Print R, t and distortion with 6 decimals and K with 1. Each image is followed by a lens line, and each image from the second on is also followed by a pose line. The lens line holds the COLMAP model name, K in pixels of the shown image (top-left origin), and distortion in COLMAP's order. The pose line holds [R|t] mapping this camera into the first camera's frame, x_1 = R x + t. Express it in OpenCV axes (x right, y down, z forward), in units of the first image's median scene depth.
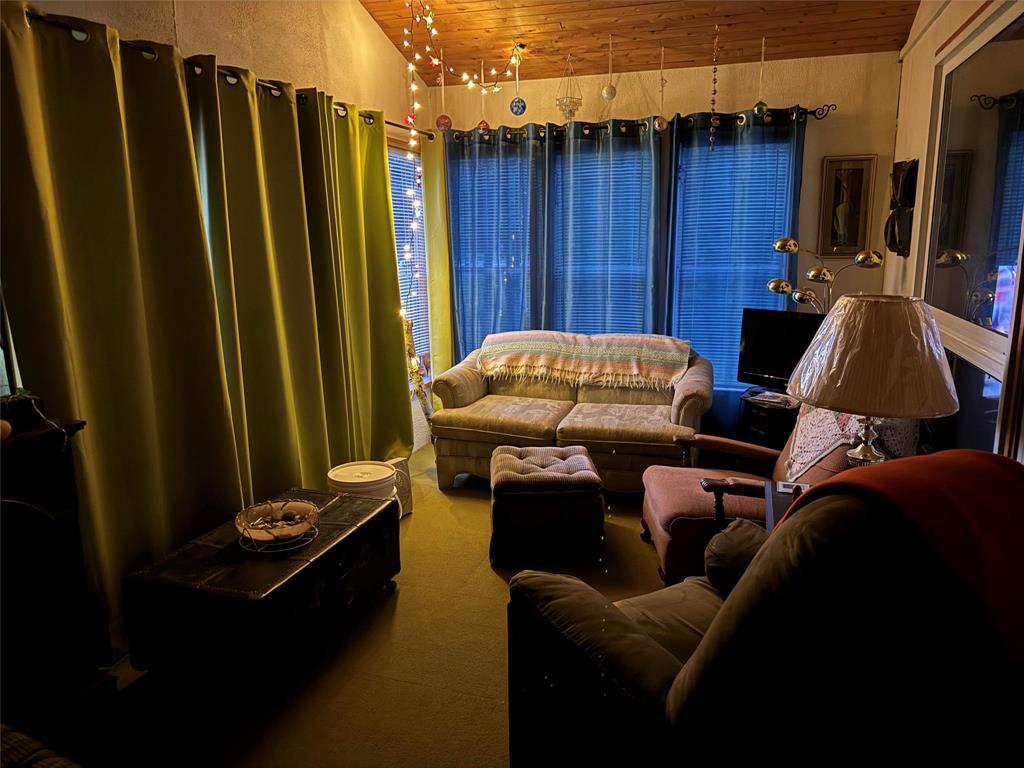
lens RADIAL K [[728.3, 0, 514.7], [0, 728.3, 394.3], [0, 0, 1]] dist [0.051320, -0.043628]
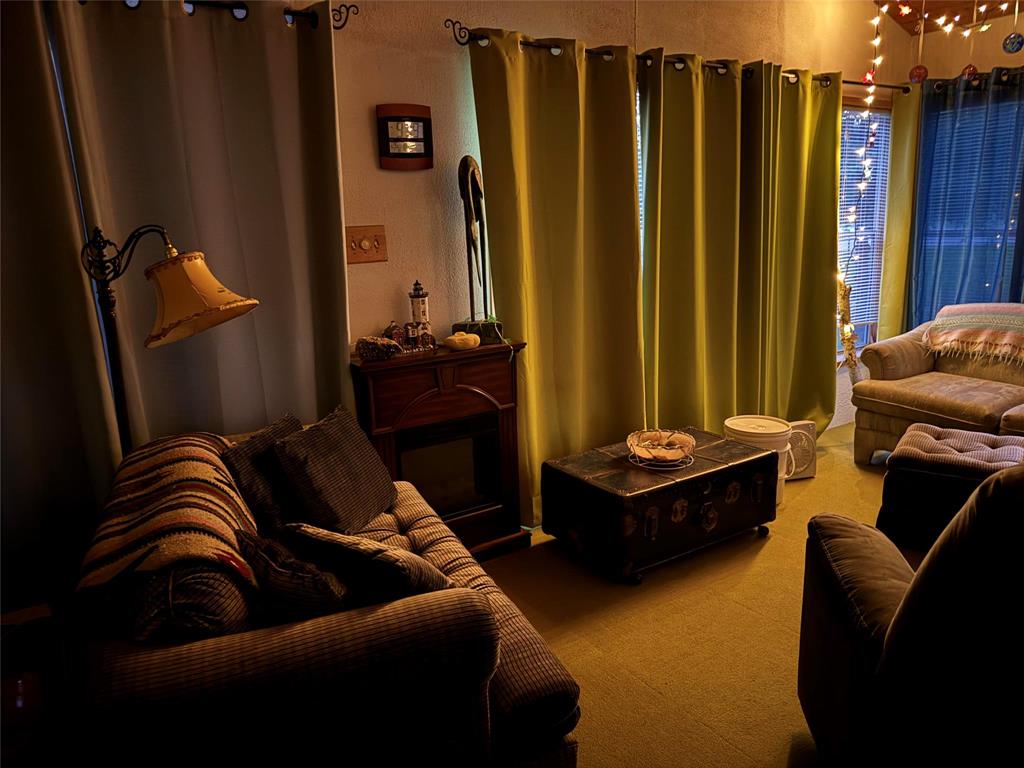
lens RADIAL K [[728.3, 0, 513.2], [0, 728.3, 386.3], [0, 0, 1]] dist [0.051320, -0.043628]
pose [[0.787750, 0.123449, -0.603499, 0.126292], [-0.108931, 0.992190, 0.060770, 0.023083], [0.606287, 0.017868, 0.795045, -0.050086]]
